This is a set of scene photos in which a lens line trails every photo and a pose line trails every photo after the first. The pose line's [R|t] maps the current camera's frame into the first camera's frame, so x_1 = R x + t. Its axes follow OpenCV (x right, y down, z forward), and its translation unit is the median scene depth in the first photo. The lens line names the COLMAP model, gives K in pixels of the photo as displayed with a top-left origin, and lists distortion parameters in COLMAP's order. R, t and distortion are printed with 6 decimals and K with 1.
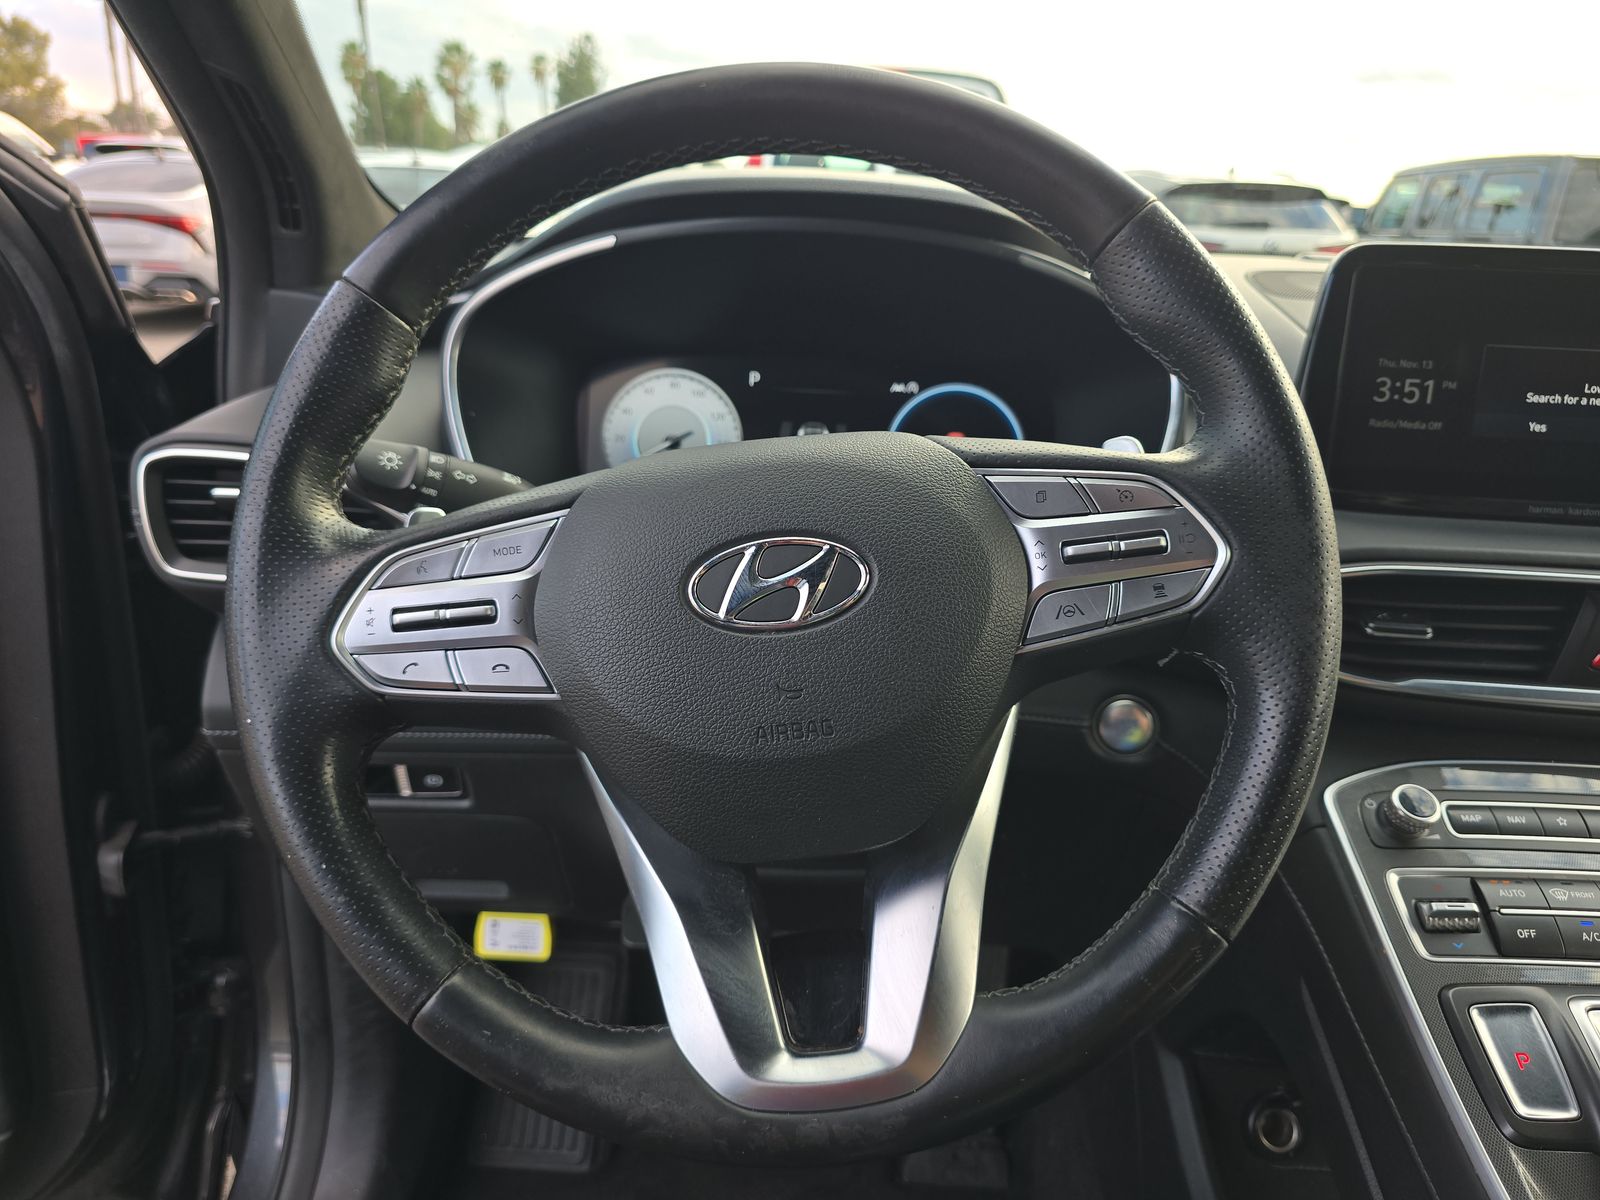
lens RADIAL K [[1073.5, 0, 800.0], [0, 1073.5, 600.0], [0, 0, 1]] dist [-0.024669, -0.000435]
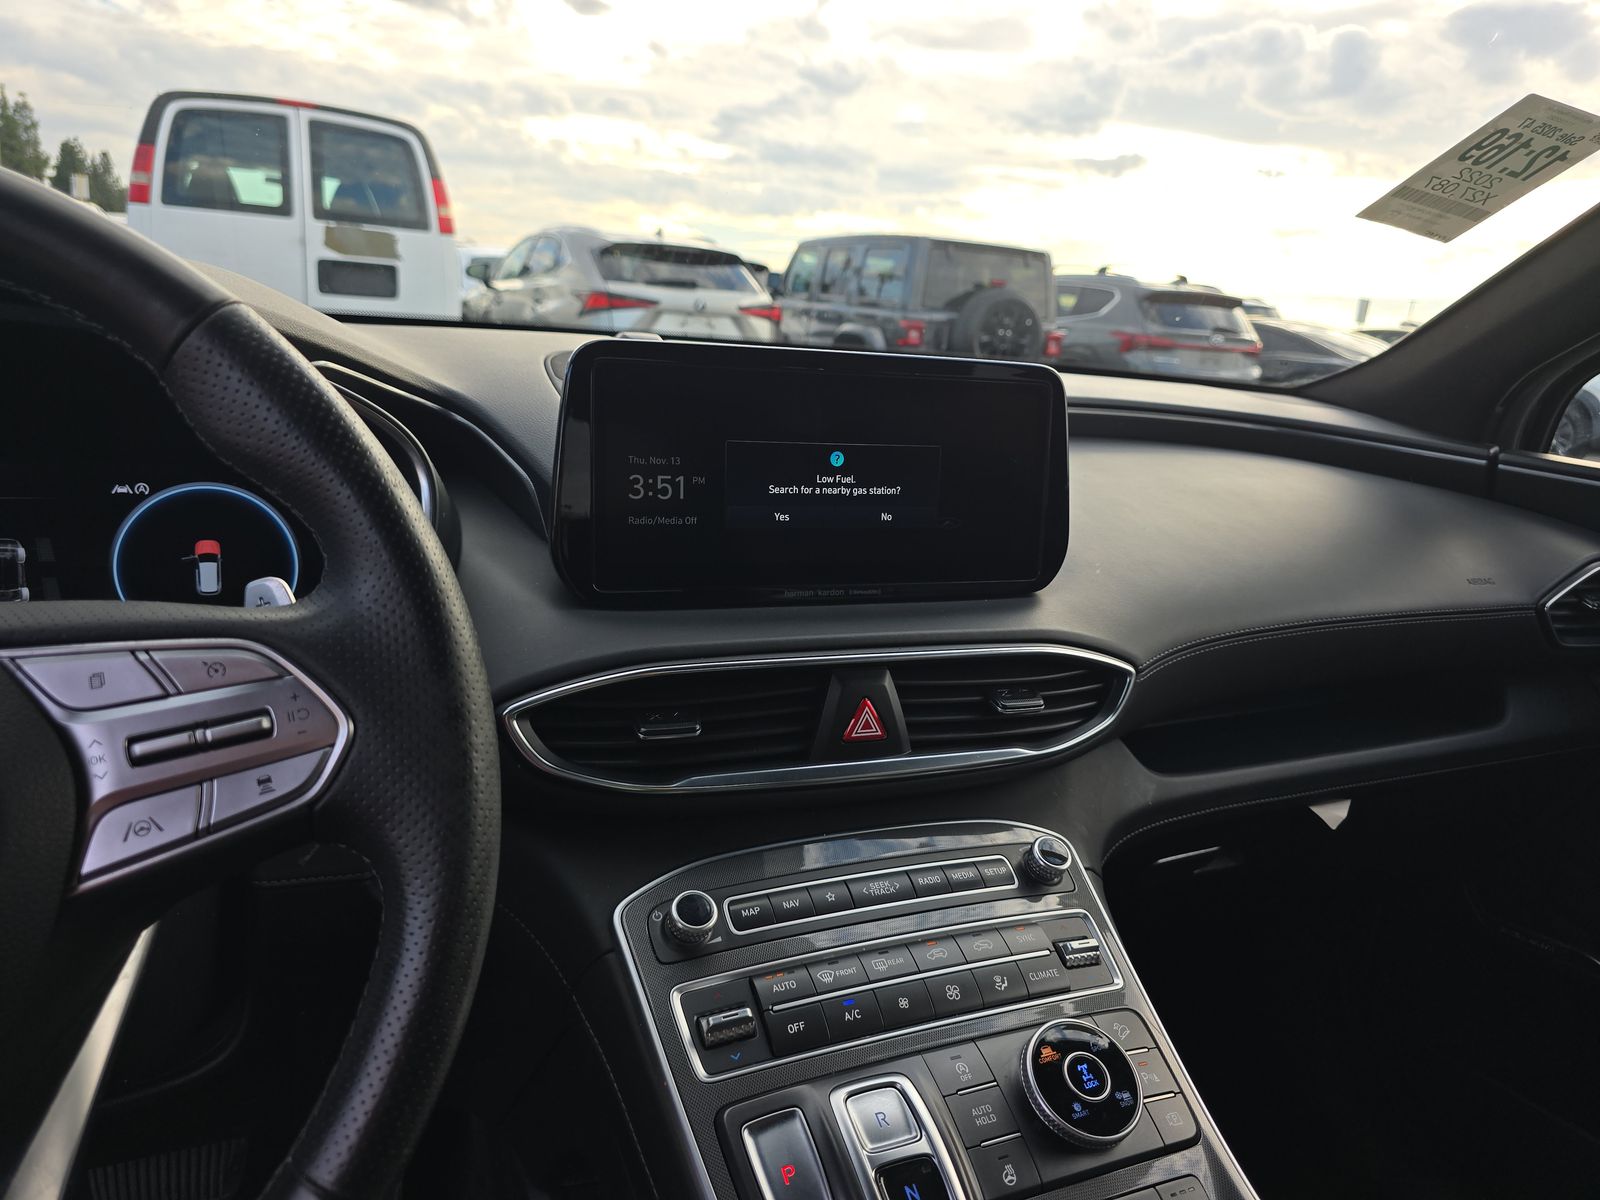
lens RADIAL K [[1083.9, 0, 800.0], [0, 1083.9, 600.0], [0, 0, 1]] dist [0.002534, -0.002122]
pose [[0.879423, -0.082290, 0.468875, 0.219612], [0.105319, 0.994171, -0.023053, -0.059337], [-0.464245, 0.069655, 0.882964, 0.054401]]
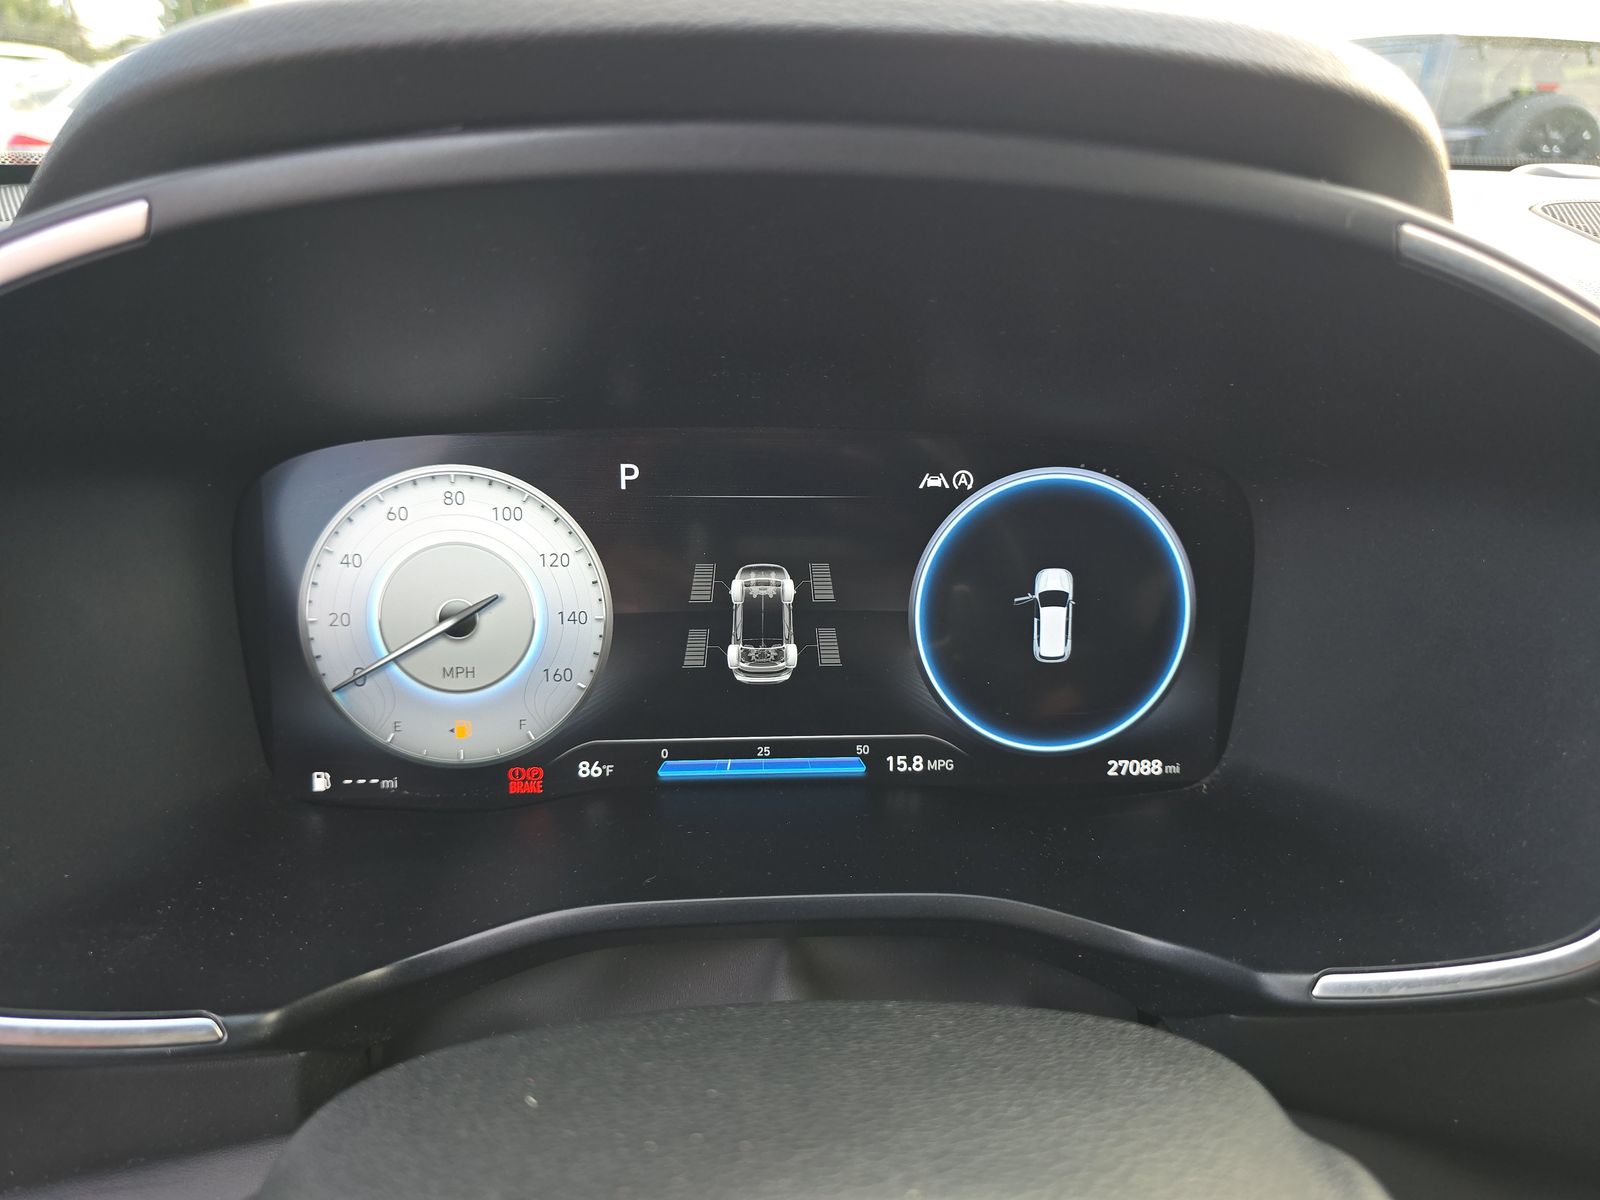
lens RADIAL K [[1108.2, 0, 811.3], [0, 1108.2, 589.7], [0, 0, 1]] dist [-0.029165, -0.000924]
pose [[0.989997, -0.061838, 0.126818, -0.040895], [0.053257, 0.996126, 0.069977, -0.271374], [-0.130654, -0.062523, 0.989455, 0.745933]]
